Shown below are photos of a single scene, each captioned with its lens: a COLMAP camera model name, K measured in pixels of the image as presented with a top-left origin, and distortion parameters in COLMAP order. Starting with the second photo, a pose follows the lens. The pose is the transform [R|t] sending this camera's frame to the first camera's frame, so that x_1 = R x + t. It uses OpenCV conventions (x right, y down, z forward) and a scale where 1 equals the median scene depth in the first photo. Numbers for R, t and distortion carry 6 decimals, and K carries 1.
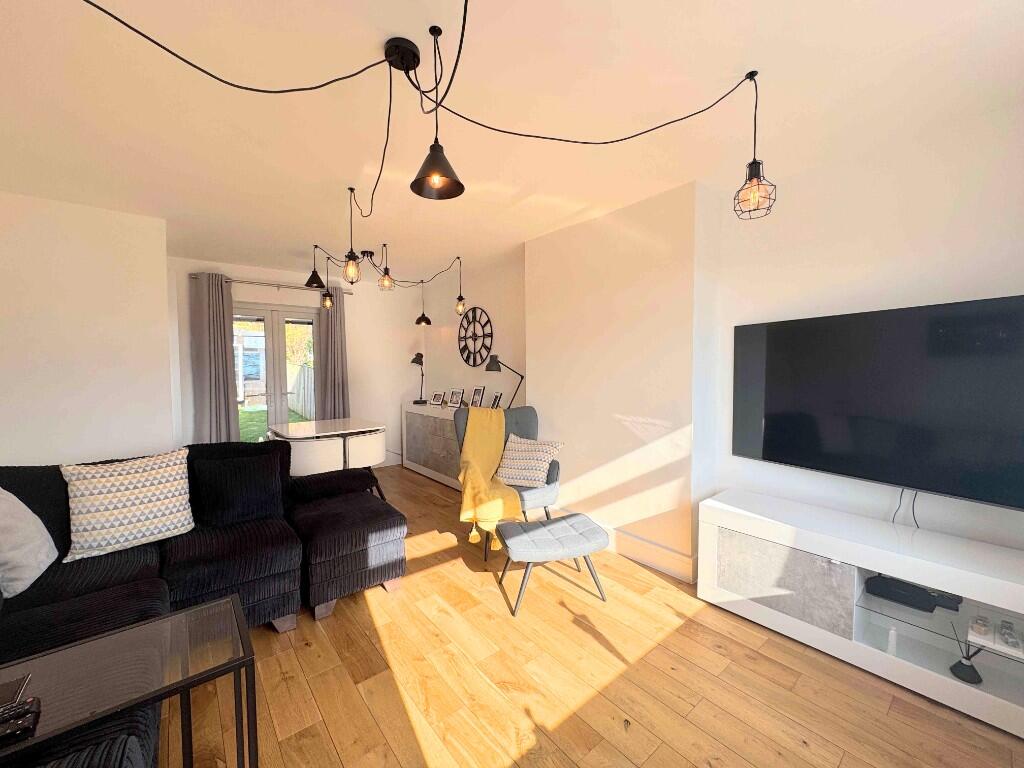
lens RADIAL K [[409.1, 0, 503.5], [0, 409.1, 383.7], [0, 0, 1]] dist [-0.003901, -0.000445]
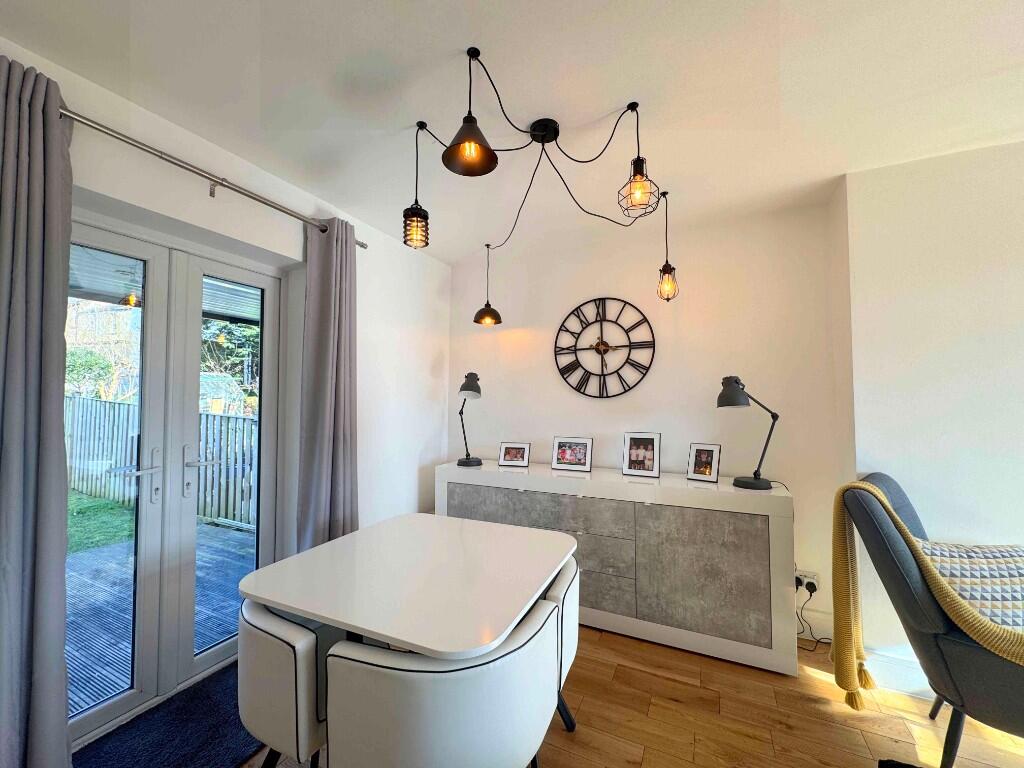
lens RADIAL K [[409.1, 0, 503.5], [0, 409.1, 383.7], [0, 0, 1]] dist [-0.003901, -0.000445]
pose [[0.907914, 0.024644, 0.418431, -0.442904], [0.010317, 0.996654, -0.081085, -0.016526], [-0.419029, 0.077935, 0.904622, 0.531454]]
